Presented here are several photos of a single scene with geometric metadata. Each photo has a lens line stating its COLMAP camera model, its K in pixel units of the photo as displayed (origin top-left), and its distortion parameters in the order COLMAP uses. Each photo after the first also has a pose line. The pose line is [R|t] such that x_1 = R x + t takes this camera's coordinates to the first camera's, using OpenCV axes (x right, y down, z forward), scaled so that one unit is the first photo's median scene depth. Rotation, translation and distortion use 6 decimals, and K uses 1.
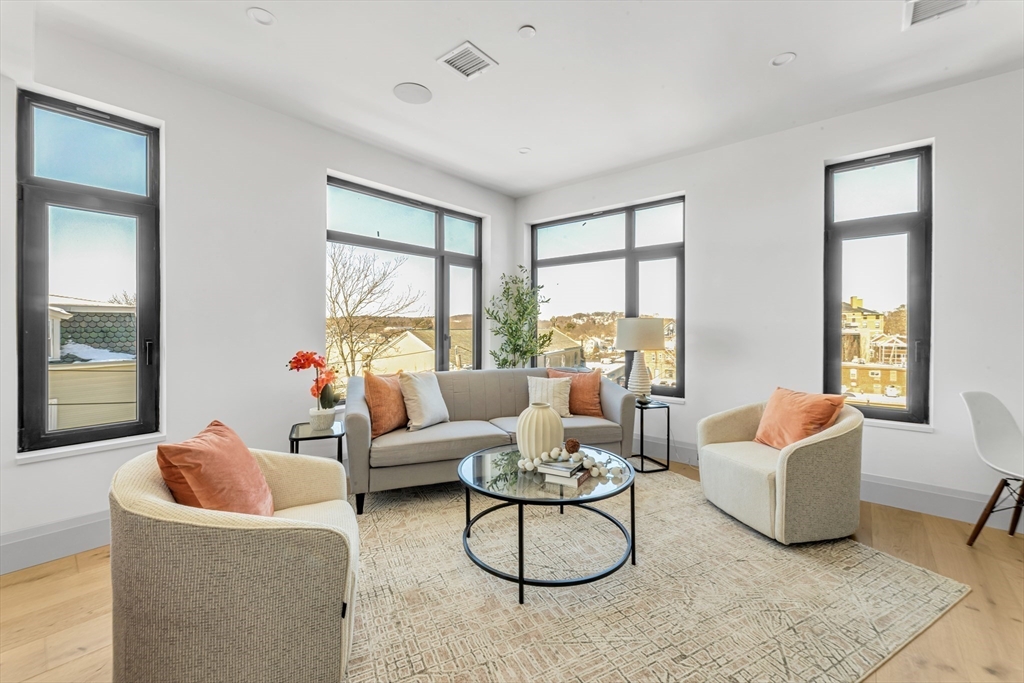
lens RADIAL K [[415.3, 0, 518.1], [0, 415.3, 328.5], [0, 0, 1]] dist [0.000973, 0.000151]
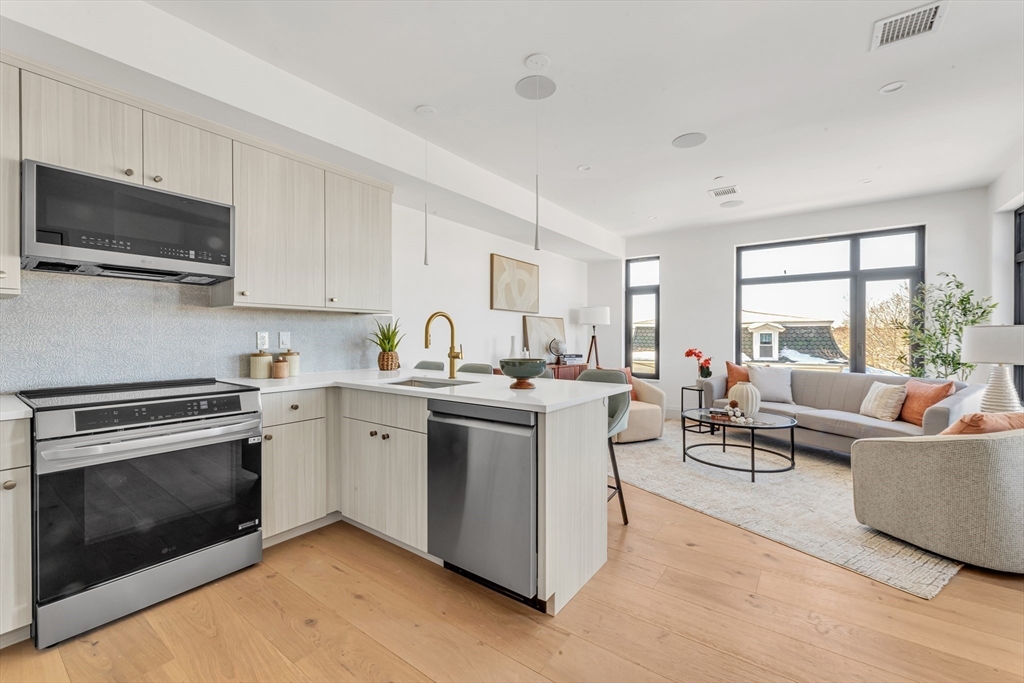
lens RADIAL K [[409.6, 0, 511.7], [0, 409.6, 338.3], [0, 0, 1]] dist [0.002643, 0.000458]
pose [[0.059877, 0.001897, -0.998204, 0.870818], [-0.003433, 0.999993, 0.001695, 0.001666], [0.998200, 0.003326, 0.059884, -0.020960]]
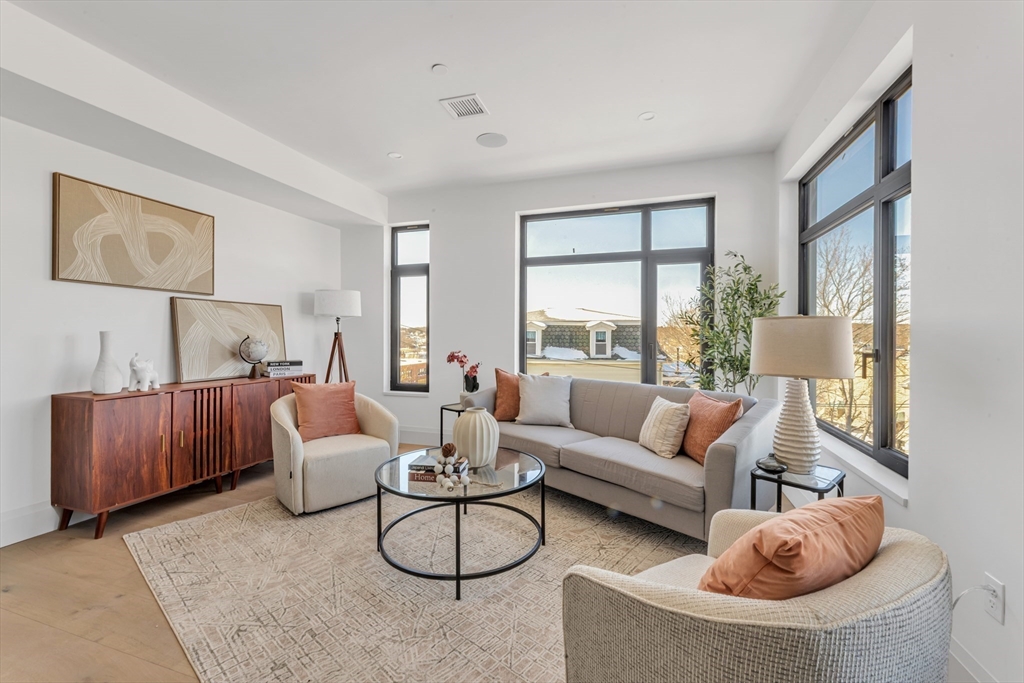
lens RADIAL K [[422.0, 0, 511.8], [0, 422.0, 336.6], [0, 0, 1]] dist [0.000286, 0.000039]
pose [[0.372753, 0.003116, -0.927925, 0.553335], [-0.004527, 0.999989, 0.001539, 0.000733], [0.927920, 0.003627, 0.372763, 0.365396]]
